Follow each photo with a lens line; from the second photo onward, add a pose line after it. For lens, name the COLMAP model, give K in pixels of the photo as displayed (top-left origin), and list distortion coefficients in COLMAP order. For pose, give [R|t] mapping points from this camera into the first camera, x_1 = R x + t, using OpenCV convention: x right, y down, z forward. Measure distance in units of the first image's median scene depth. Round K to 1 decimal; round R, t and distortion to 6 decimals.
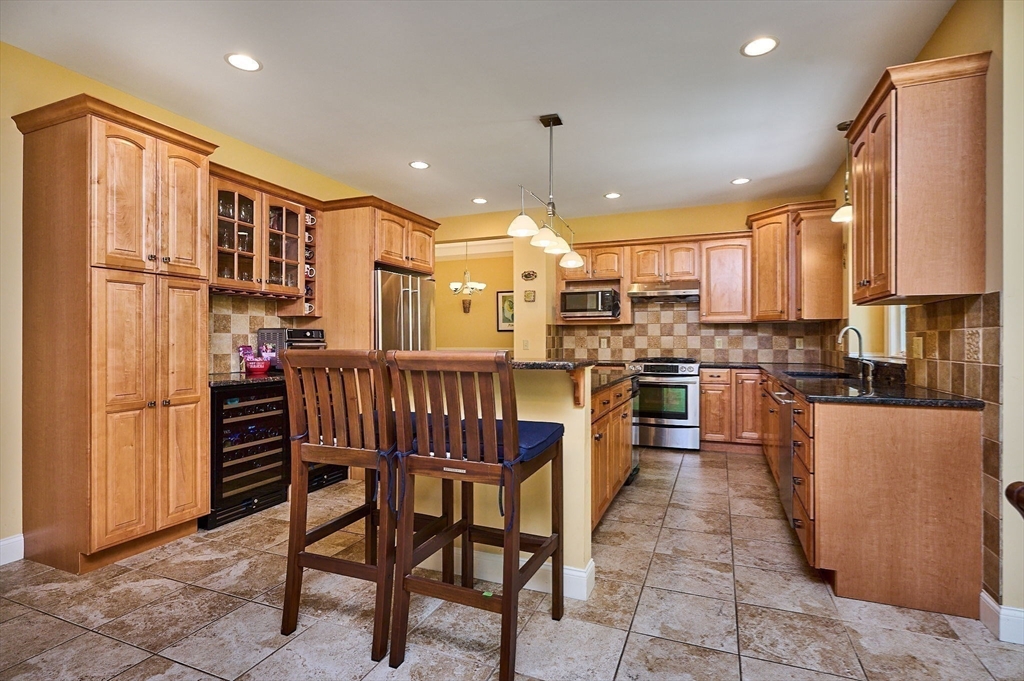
lens RADIAL K [[487.1, 0, 517.1], [0, 487.1, 336.7], [0, 0, 1]] dist [-0.005630, 0.000255]
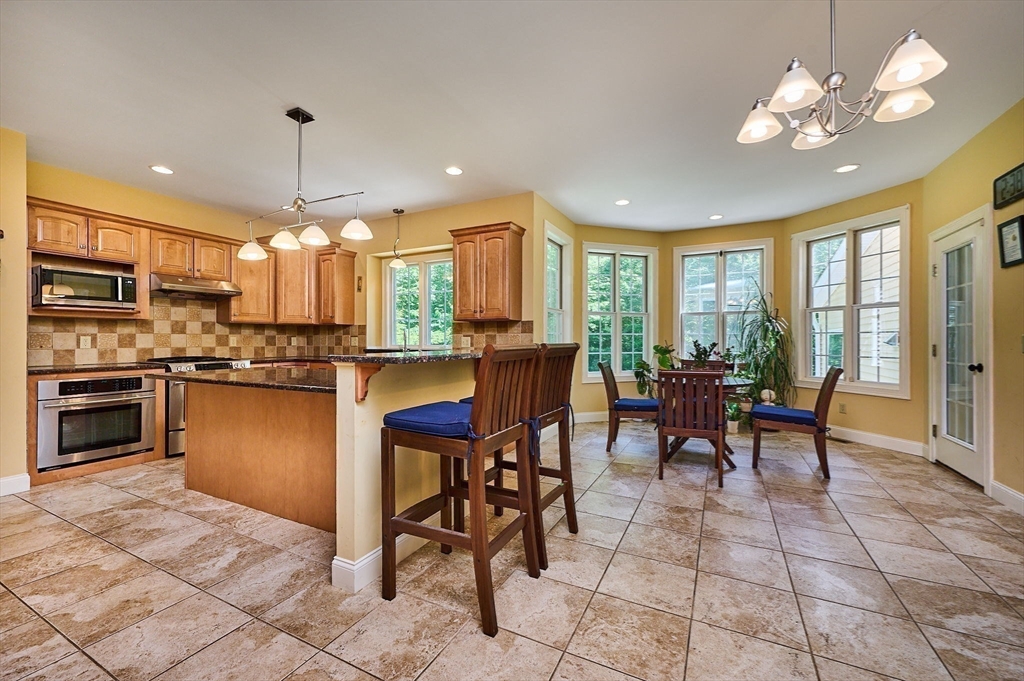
lens RADIAL K [[406.9, 0, 509.7], [0, 406.9, 339.1], [0, 0, 1]] dist [-0.002000, 0.000599]
pose [[0.091116, 0.000799, 0.995840, -0.440967], [-0.007509, 0.999972, -0.000115, 0.004187], [-0.995812, -0.007468, 0.091119, 0.308551]]
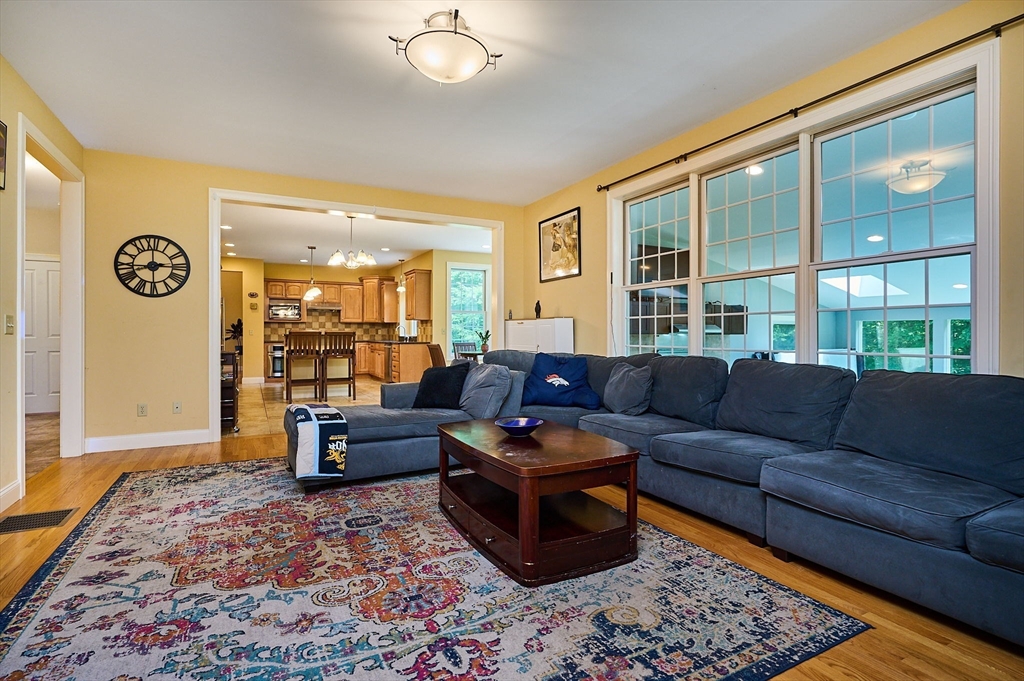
lens RADIAL K [[487.1, 0, 511.2], [0, 487.1, 334.8], [0, 0, 1]] dist [-0.005630, 0.000255]
pose [[0.641455, -0.005208, 0.767143, -0.795408], [-0.002713, 0.999955, 0.009056, 0.005190], [-0.767156, -0.007891, 0.641412, -0.971566]]
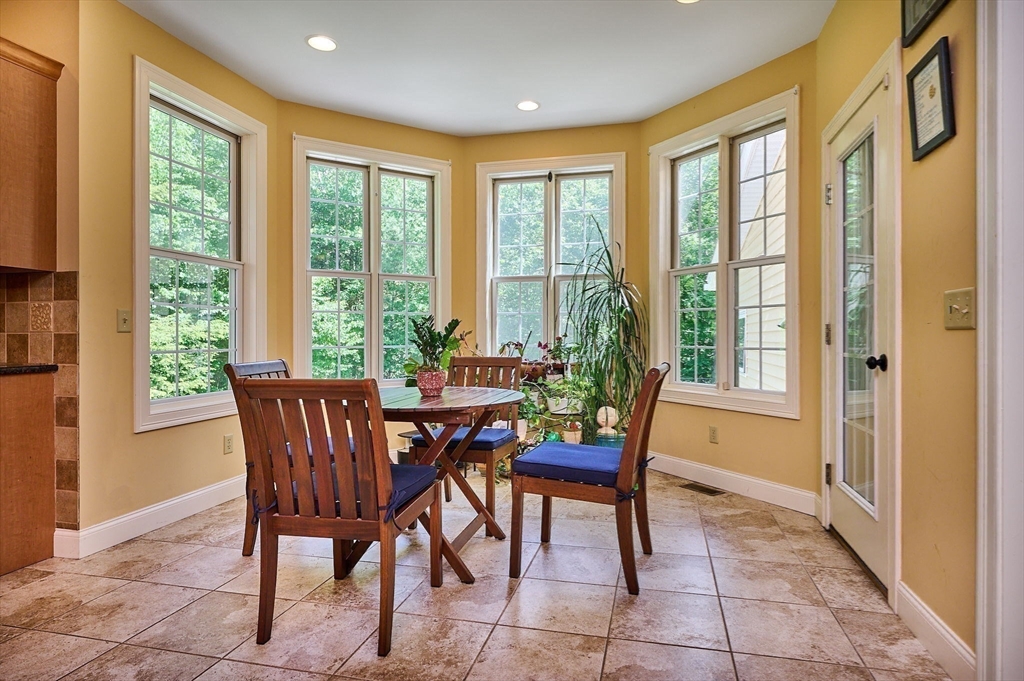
lens RADIAL K [[568.4, 0, 519.9], [0, 568.4, 337.7], [0, 0, 1]] dist [-0.002501, 0.000592]
pose [[-0.158706, -0.004967, 0.987313, -0.193615], [-0.005275, 0.999977, 0.004183, 0.020102], [-0.987312, -0.004545, -0.158728, 0.044562]]
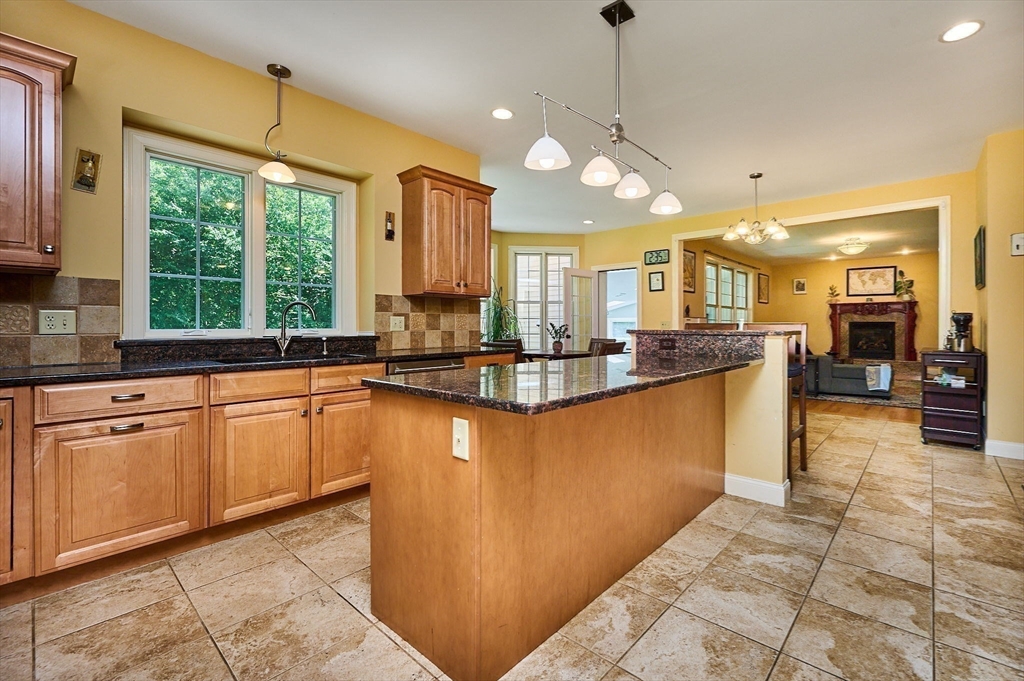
lens RADIAL K [[446.5, 0, 565.7], [0, 446.5, 325.3], [0, 0, 1]] dist [0.003215, 0.000237]
pose [[-0.954051, -0.001717, 0.299640, -0.032879], [-0.004534, 0.999952, -0.008705, 0.018115], [-0.299610, -0.009664, -0.954013, 1.026038]]
